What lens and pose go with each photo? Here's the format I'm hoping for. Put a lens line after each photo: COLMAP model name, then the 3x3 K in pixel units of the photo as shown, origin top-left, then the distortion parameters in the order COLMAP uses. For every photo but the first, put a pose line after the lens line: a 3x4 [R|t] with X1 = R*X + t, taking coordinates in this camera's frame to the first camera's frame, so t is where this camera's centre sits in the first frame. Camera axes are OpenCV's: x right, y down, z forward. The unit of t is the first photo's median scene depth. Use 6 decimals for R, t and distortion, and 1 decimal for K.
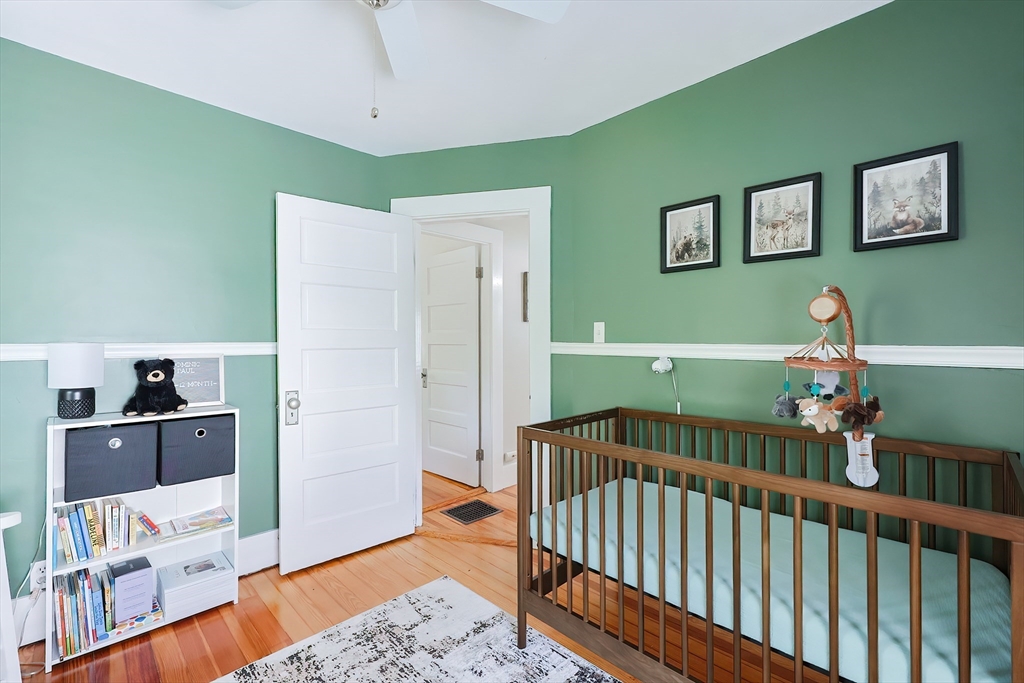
lens RADIAL K [[434.9, 0, 516.8], [0, 434.9, 335.3], [0, 0, 1]] dist [0.000542, 0.000358]
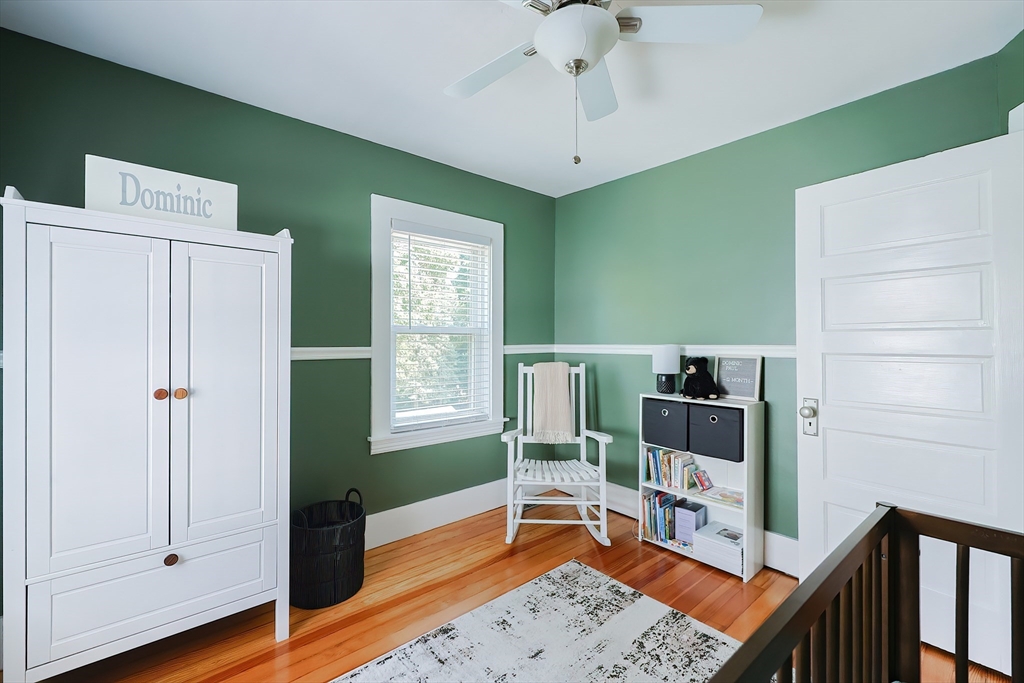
lens RADIAL K [[434.9, 0, 516.8], [0, 434.9, 335.3], [0, 0, 1]] dist [0.000542, 0.000358]
pose [[-0.055179, -0.015850, -0.998351, 0.527631], [0.010812, 0.999806, -0.016471, 0.004205], [0.998418, -0.011704, -0.054997, 0.525824]]
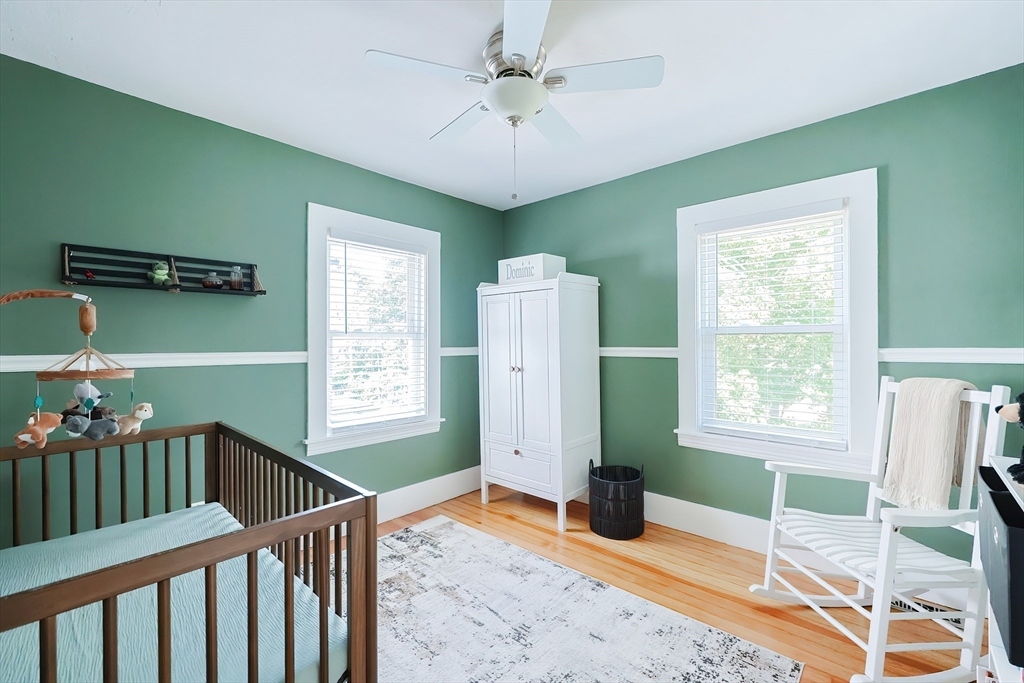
lens RADIAL K [[439.0, 0, 512.0], [0, 439.0, 341.5], [0, 0, 1]] dist [0.003646, 0.000350]
pose [[-0.998469, 0.002140, -0.055279, 0.334233], [0.002848, 0.999915, -0.012728, 0.005664], [0.055248, -0.012866, -0.998390, 0.798872]]
